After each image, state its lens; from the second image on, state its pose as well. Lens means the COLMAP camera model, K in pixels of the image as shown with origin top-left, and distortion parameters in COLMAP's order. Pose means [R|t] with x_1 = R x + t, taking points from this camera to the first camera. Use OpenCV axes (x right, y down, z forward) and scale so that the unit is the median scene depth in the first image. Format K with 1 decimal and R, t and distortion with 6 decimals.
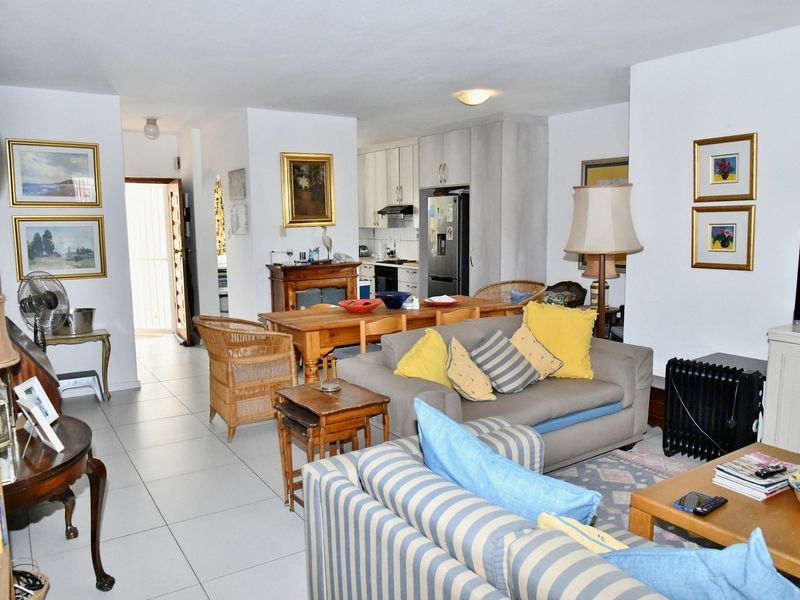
lens RADIAL K [[607.0, 0, 396.5], [0, 607.0, 302.9], [0, 0, 1]] dist [-0.032884, 0.000122]
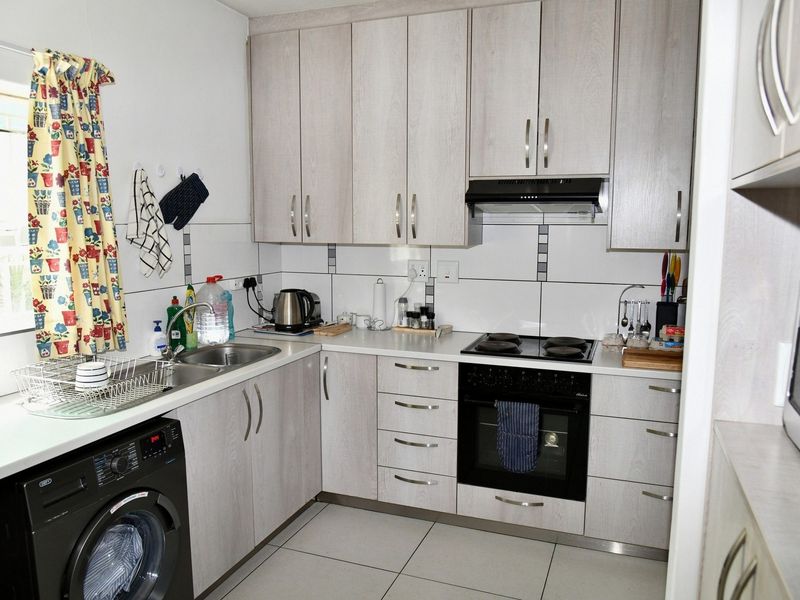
lens RADIAL K [[617.6, 0, 400.0], [0, 617.6, 300.0], [0, 0, 1]] dist [-0.025700, -0.000694]
pose [[0.812853, -0.057304, 0.579644, -0.243918], [0.066691, 0.997761, 0.005117, -0.098285], [-0.578639, 0.034498, 0.814854, 0.748571]]
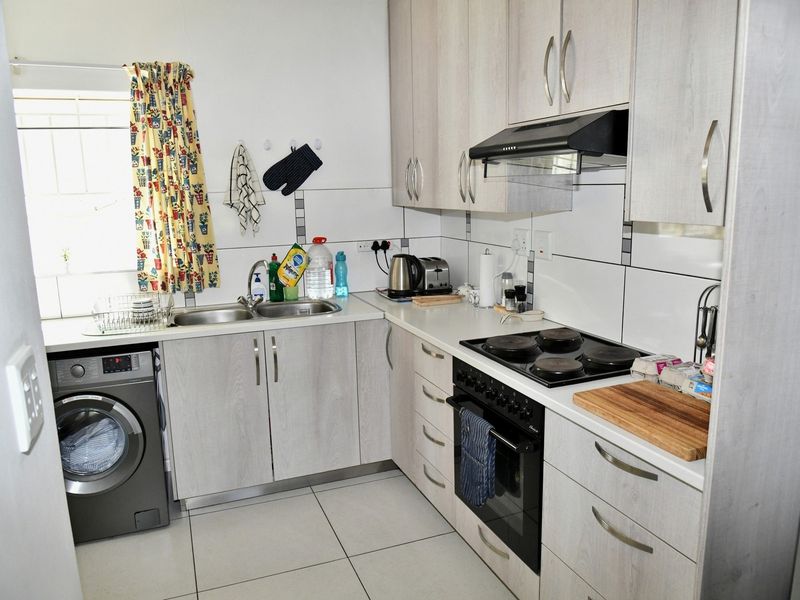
lens RADIAL K [[607.0, 0, 396.5], [0, 607.0, 302.9], [0, 0, 1]] dist [-0.032884, 0.000122]
pose [[0.978731, 0.031116, -0.202774, -0.006917], [-0.020034, 0.998203, 0.056478, -0.098763], [0.204167, -0.051215, 0.977595, 0.732407]]
